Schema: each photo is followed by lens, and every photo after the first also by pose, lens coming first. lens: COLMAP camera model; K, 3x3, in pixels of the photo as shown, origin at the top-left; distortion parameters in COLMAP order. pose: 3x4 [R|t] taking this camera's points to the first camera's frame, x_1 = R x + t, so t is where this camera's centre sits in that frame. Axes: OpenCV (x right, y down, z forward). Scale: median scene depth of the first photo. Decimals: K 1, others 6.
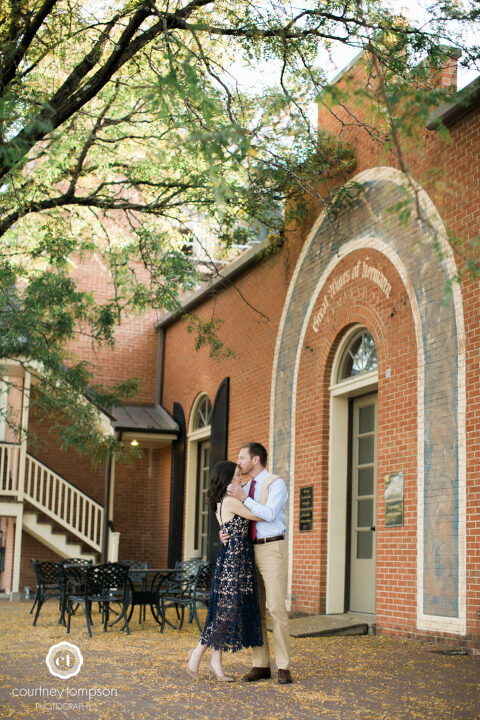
lens RADIAL K [[1051.2, 0, 240.0], [0, 1051.2, 360.0], [0, 0, 1]] dist [-0.156546, 0.041428]
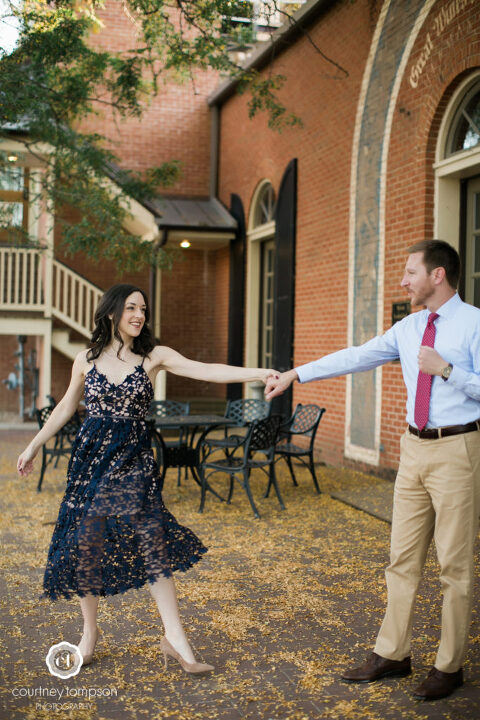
lens RADIAL K [[1051.2, 0, 240.0], [0, 1051.2, 360.0], [0, 0, 1]] dist [-0.156546, 0.041428]
pose [[0.997389, -0.006227, -0.071948, 0.002999], [0.019822, 0.981618, 0.189826, 0.017470], [0.069443, -0.190757, 0.979178, 0.239165]]
